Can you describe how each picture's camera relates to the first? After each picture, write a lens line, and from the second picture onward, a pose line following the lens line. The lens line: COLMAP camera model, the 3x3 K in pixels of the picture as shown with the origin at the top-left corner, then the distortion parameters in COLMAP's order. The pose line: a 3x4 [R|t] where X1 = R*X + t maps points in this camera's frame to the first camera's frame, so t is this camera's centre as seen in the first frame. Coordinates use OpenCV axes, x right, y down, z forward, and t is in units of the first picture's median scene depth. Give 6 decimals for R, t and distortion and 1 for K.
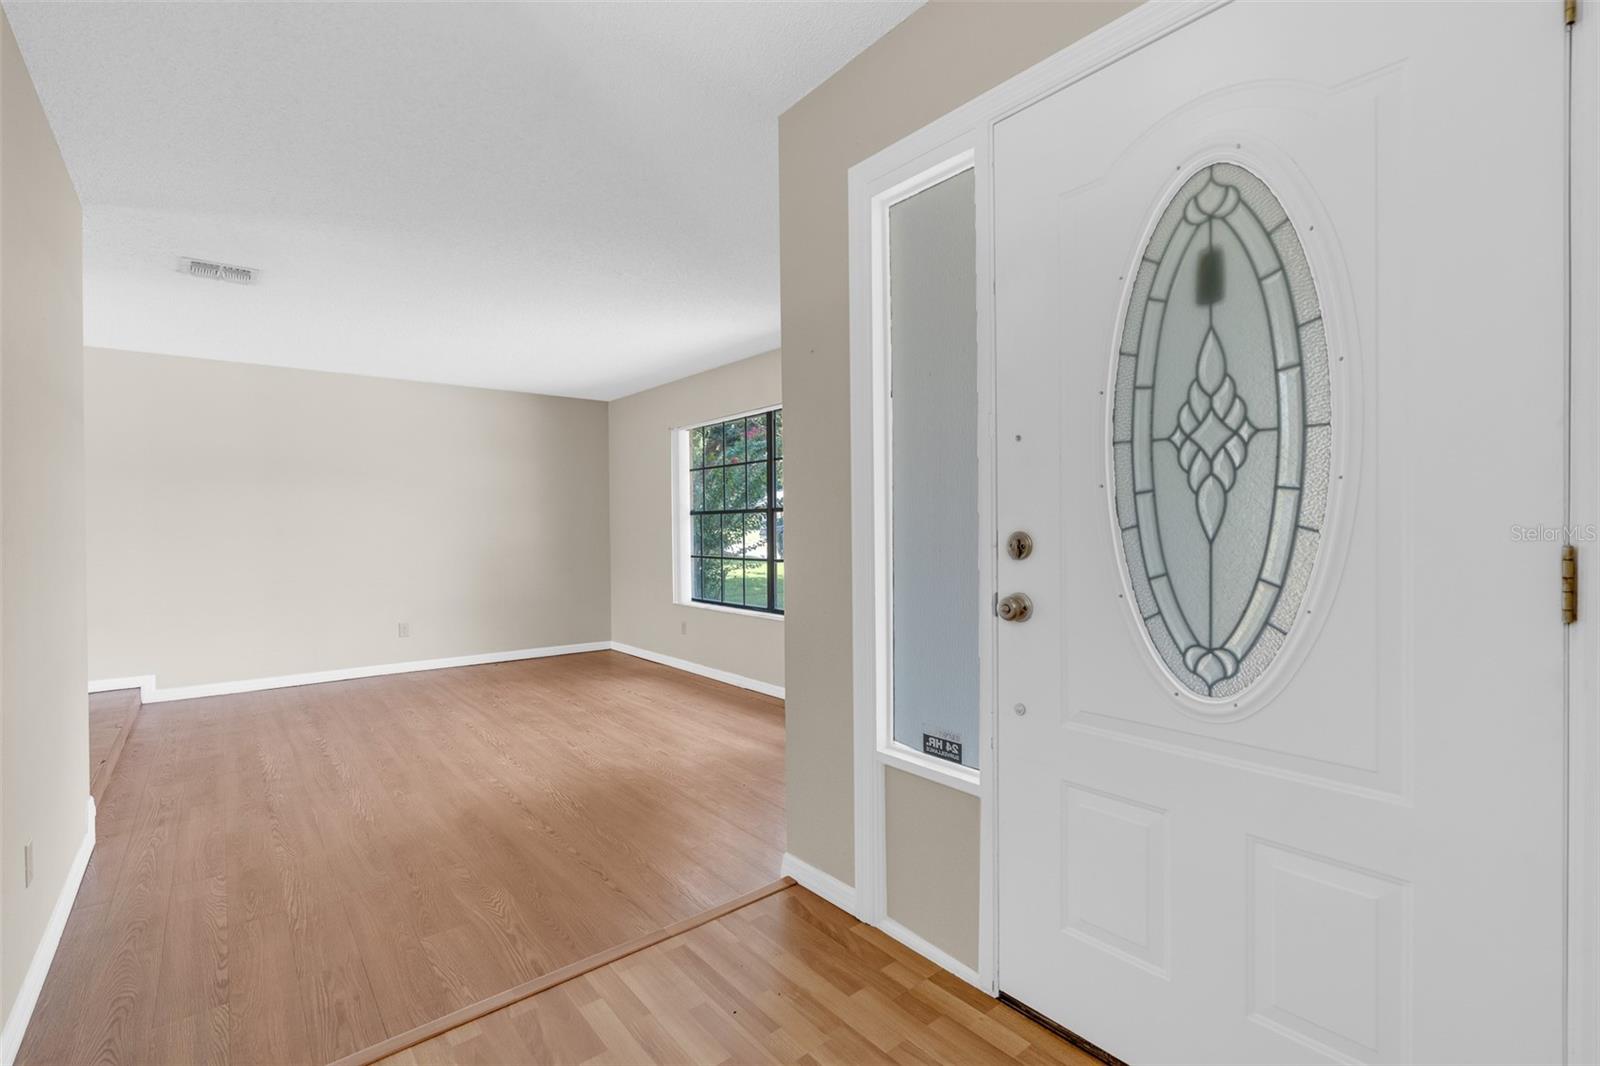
lens RADIAL K [[714.2, 0, 797.2], [0, 714.2, 526.3], [0, 0, 1]] dist [-0.011920, 0.005487]
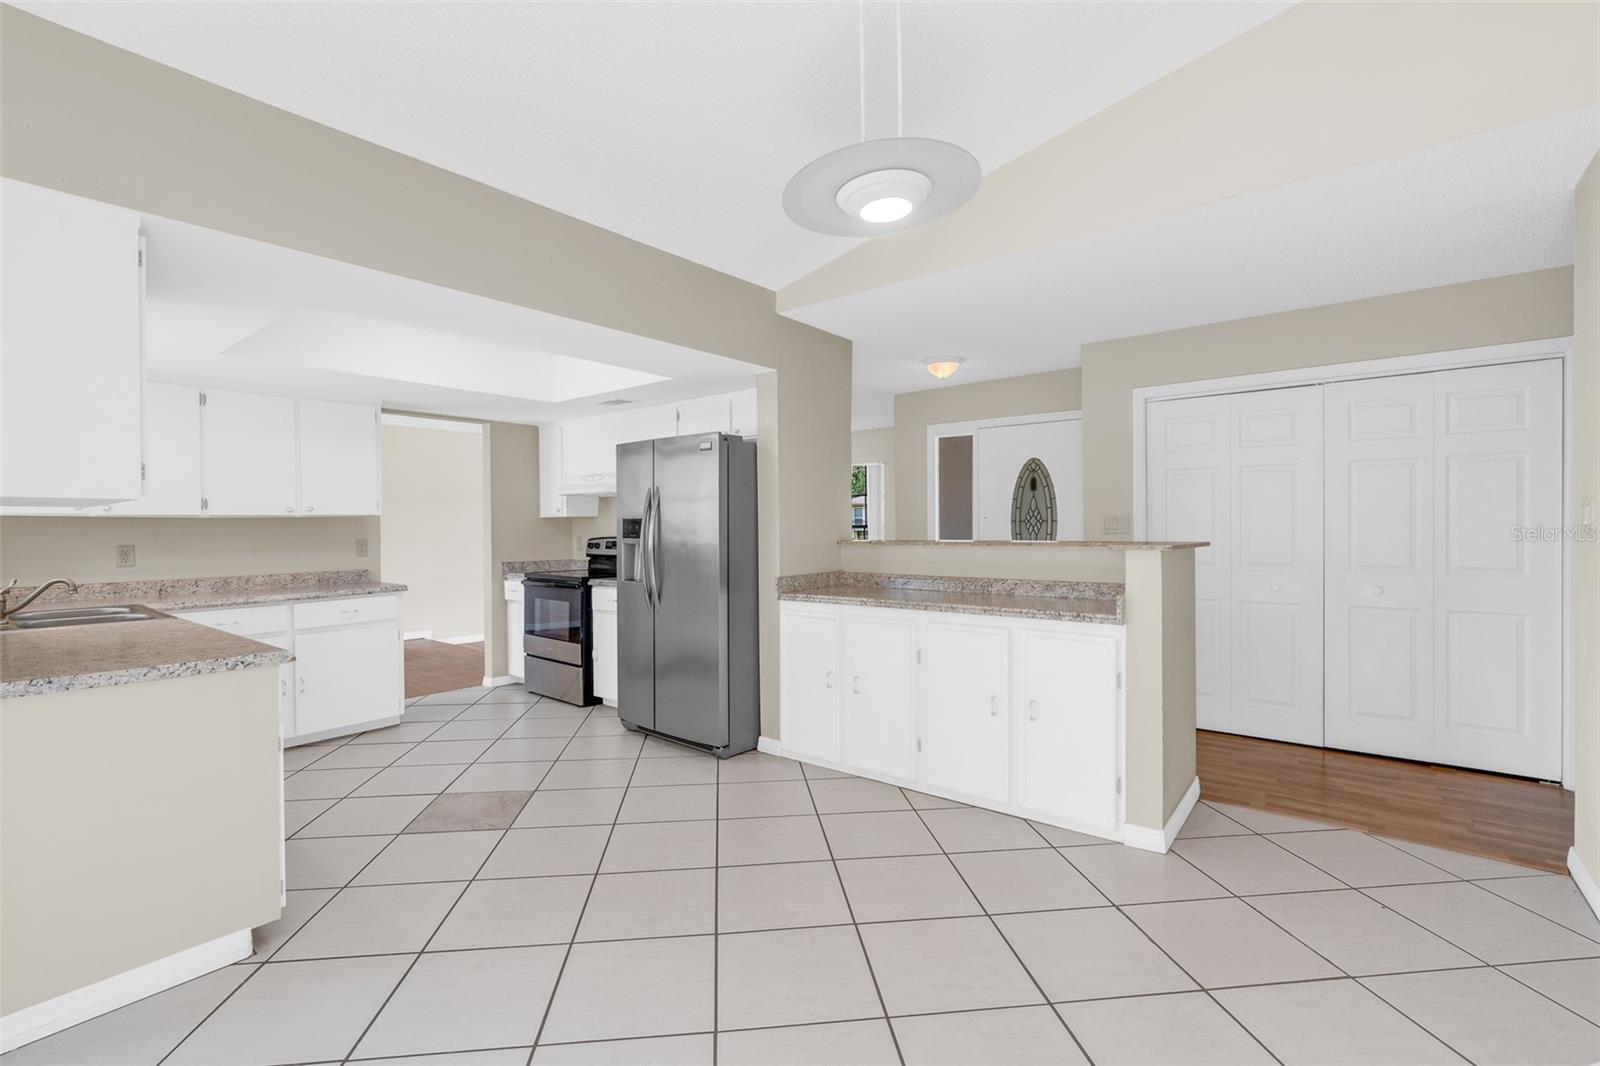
lens RADIAL K [[718.6, 0, 794.4], [0, 718.6, 533.4], [0, 0, 1]] dist [-0.002520, 0.001759]
pose [[0.980811, -0.001006, 0.194959, -0.530926], [-0.000365, 0.999975, 0.006993, -0.026870], [-0.194962, -0.006929, 0.980786, -0.939272]]
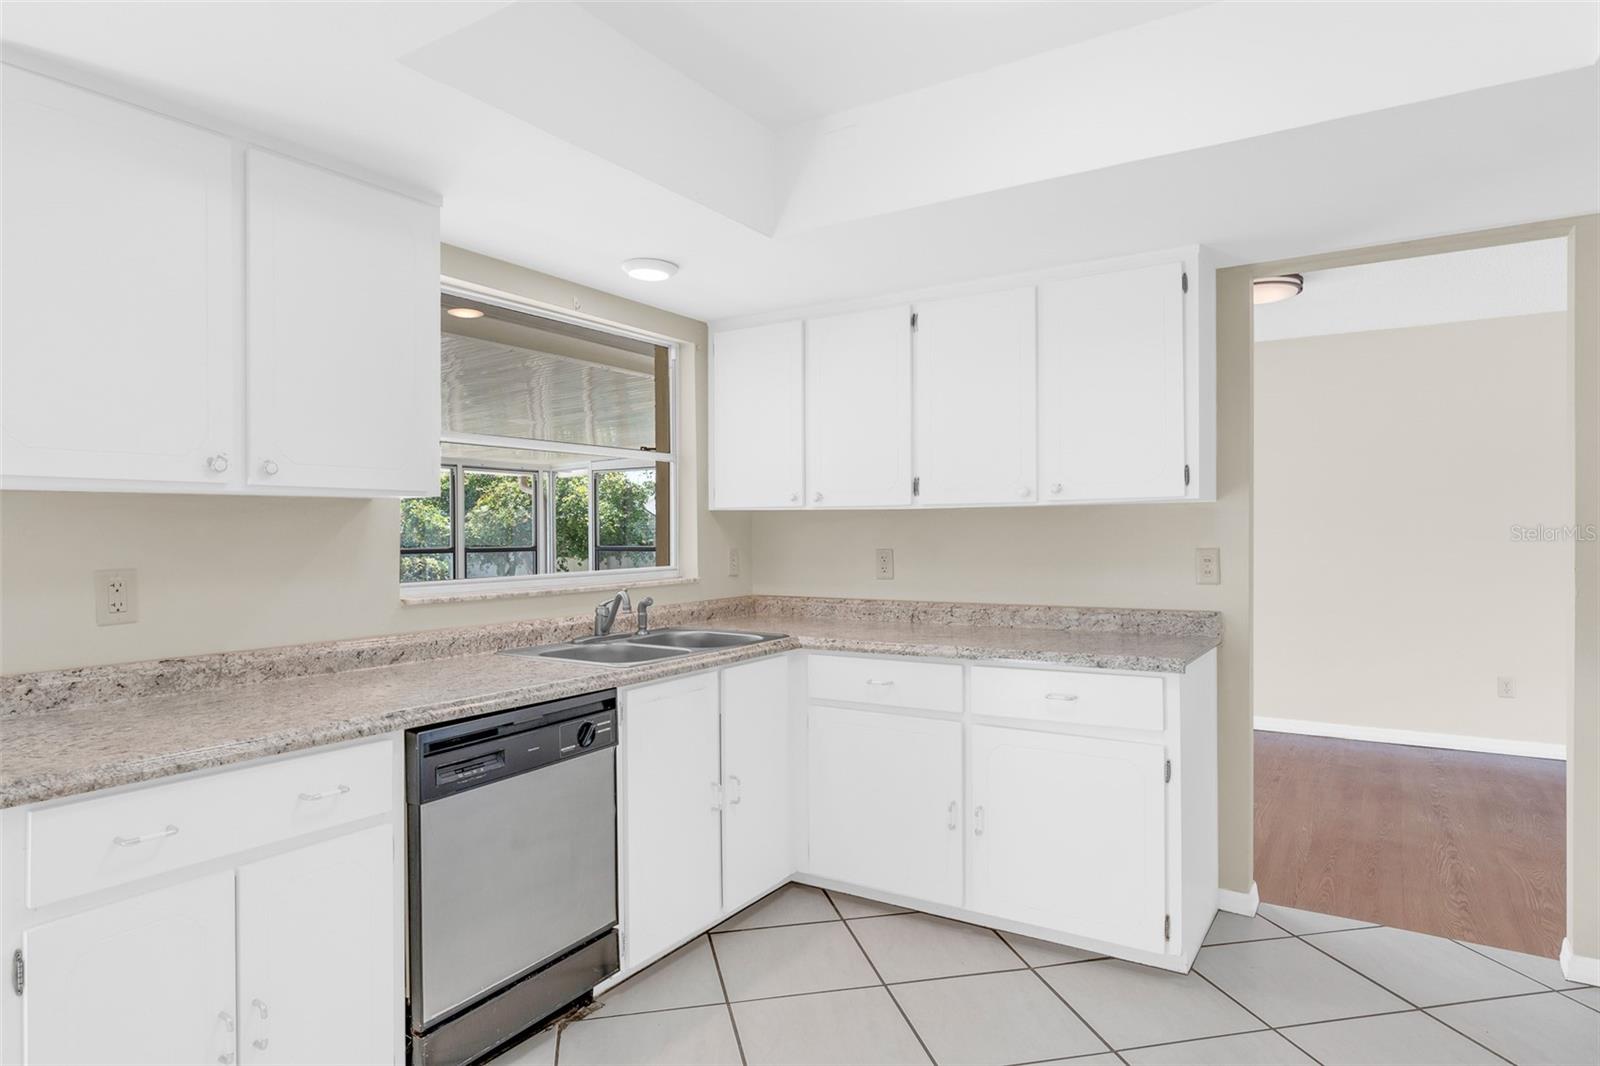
lens RADIAL K [[918.9, 0, 792.0], [0, 918.9, 532.2], [0, 0, 1]] dist [-0.002759, 0.003849]
pose [[0.303070, 0.008452, -0.952931, -0.403246], [0.000144, 0.999960, 0.008915, -0.028216], [0.952968, -0.002839, 0.303057, -0.160034]]
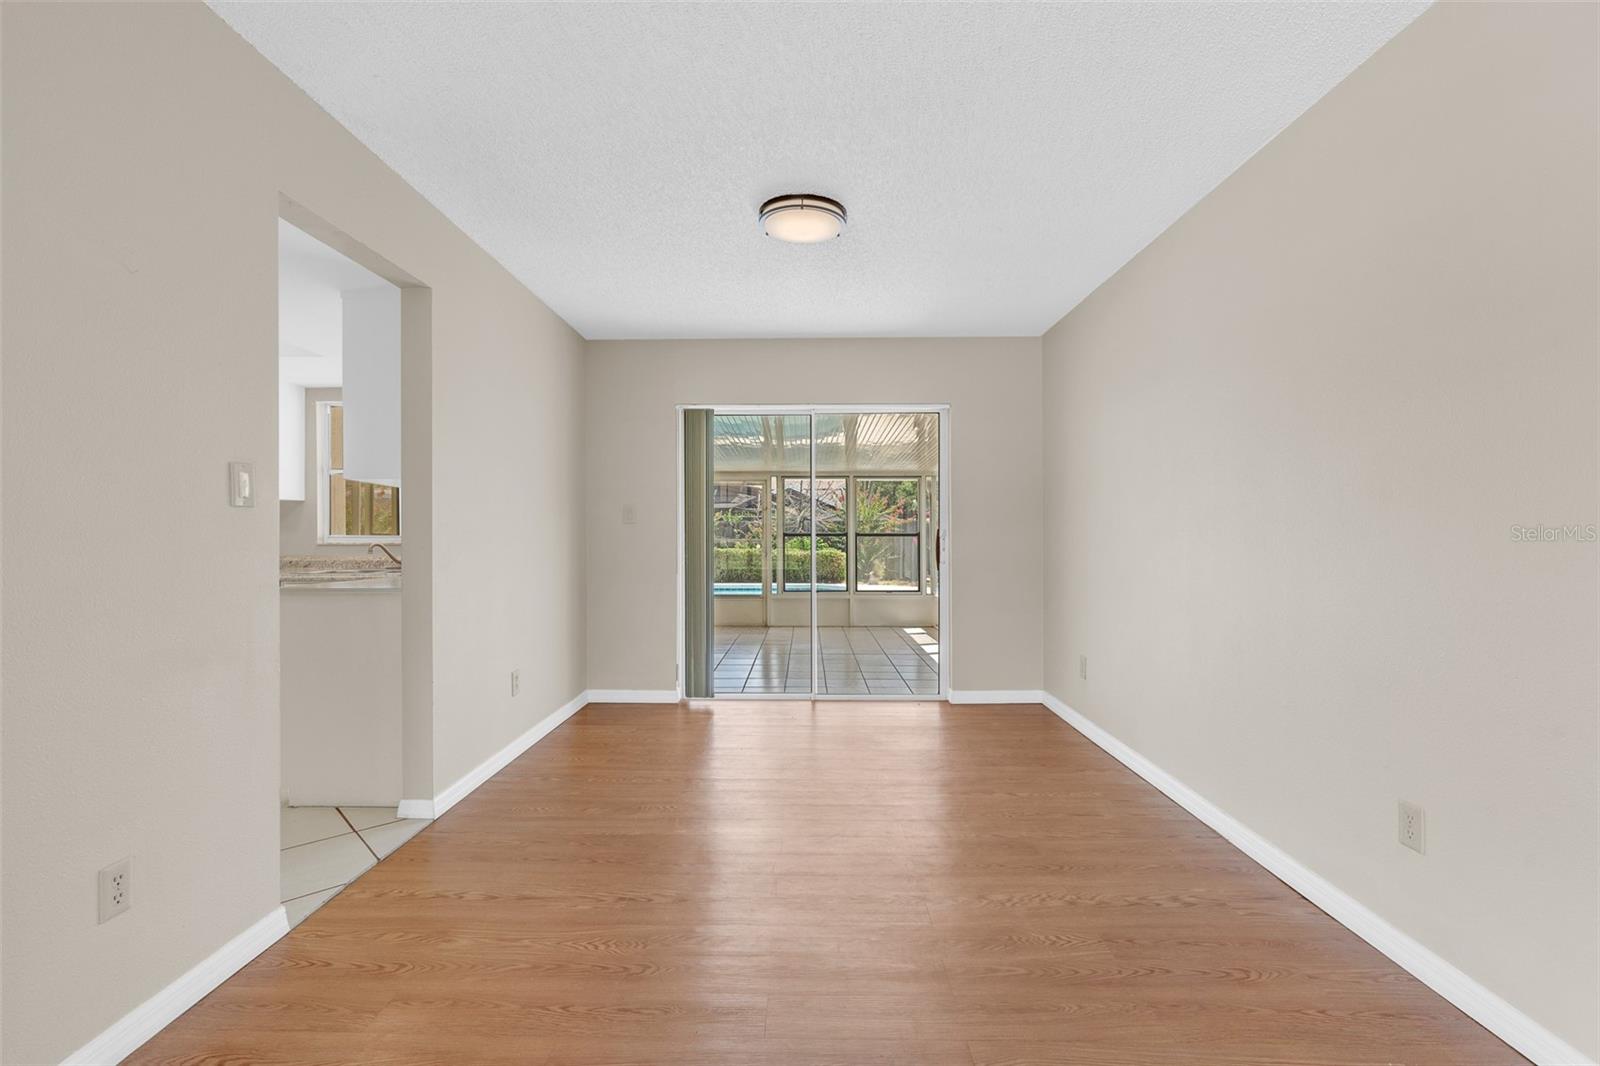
lens RADIAL K [[714.2, 0, 798.7], [0, 714.2, 532.5], [0, 0, 1]] dist [-0.011920, 0.005487]
pose [[-0.648464, 0.010472, -0.761173, -0.713547], [0.006695, 0.999945, 0.008054, 0.004024], [0.761216, 0.000127, -0.648499, 1.141735]]
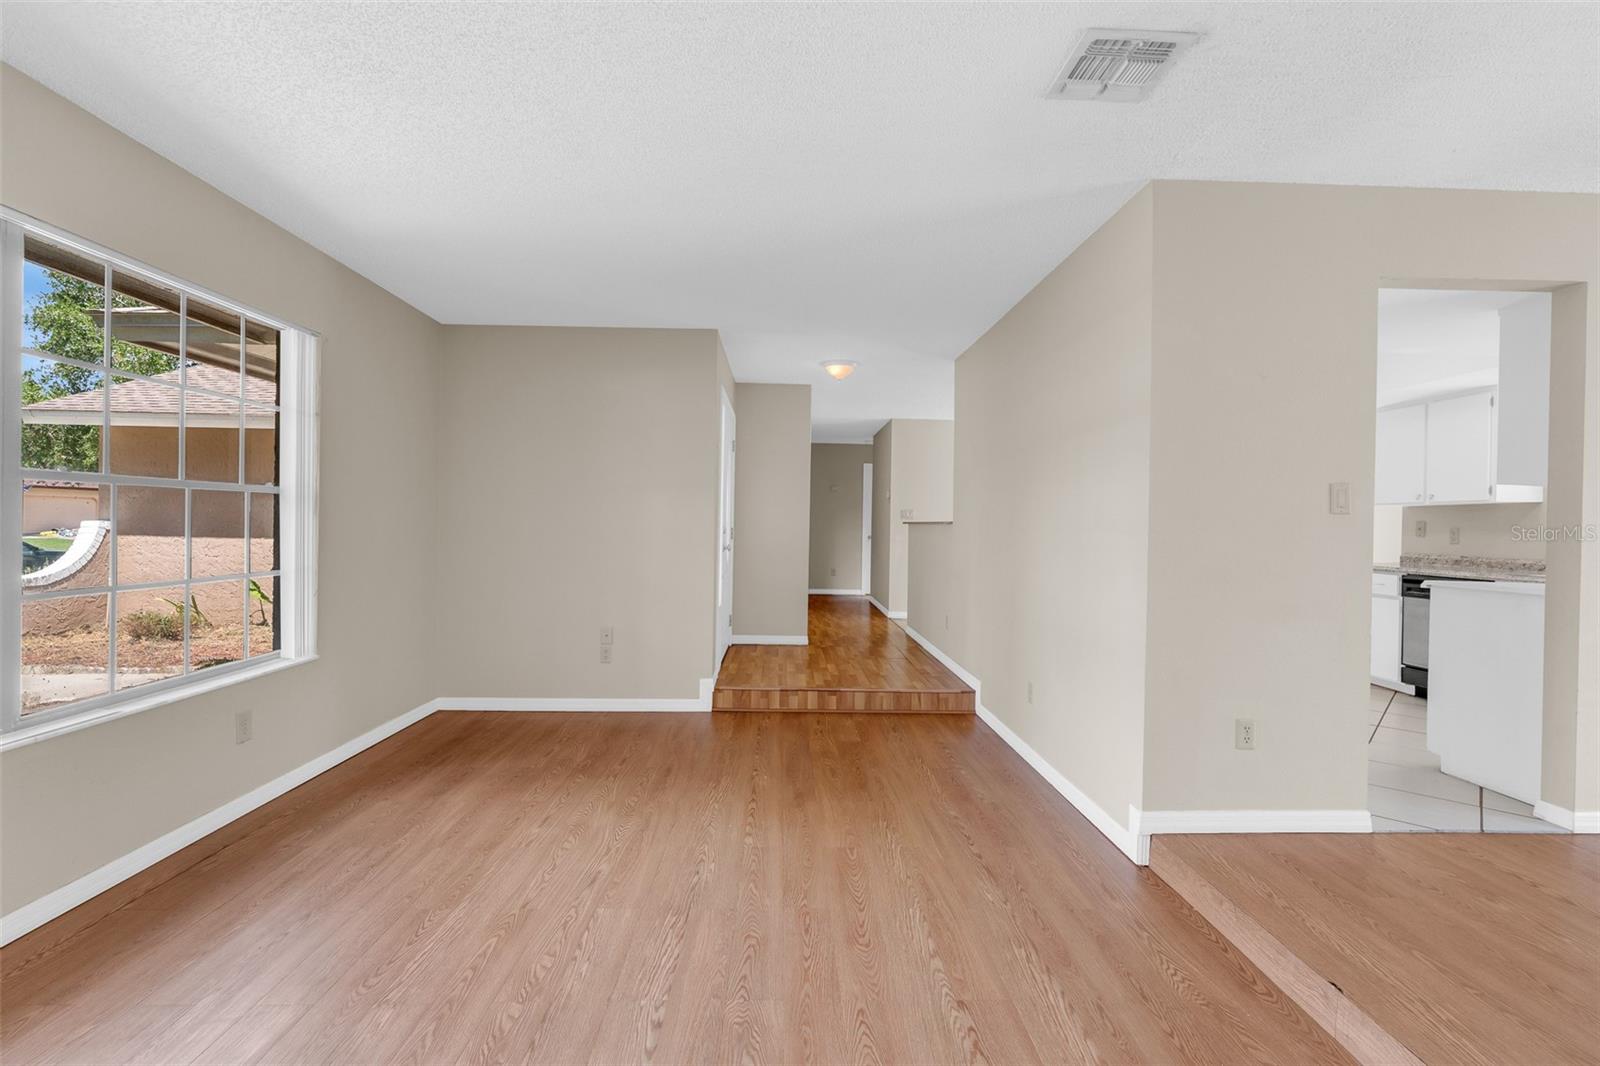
lens RADIAL K [[714.2, 0, 796.6], [0, 714.2, 531.9], [0, 0, 1]] dist [-0.011920, 0.005487]
pose [[-0.787628, -0.010231, 0.616066, -0.838006], [-0.008199, 0.999948, 0.006123, 0.005556], [-0.616097, -0.000229, -0.787671, 1.395907]]
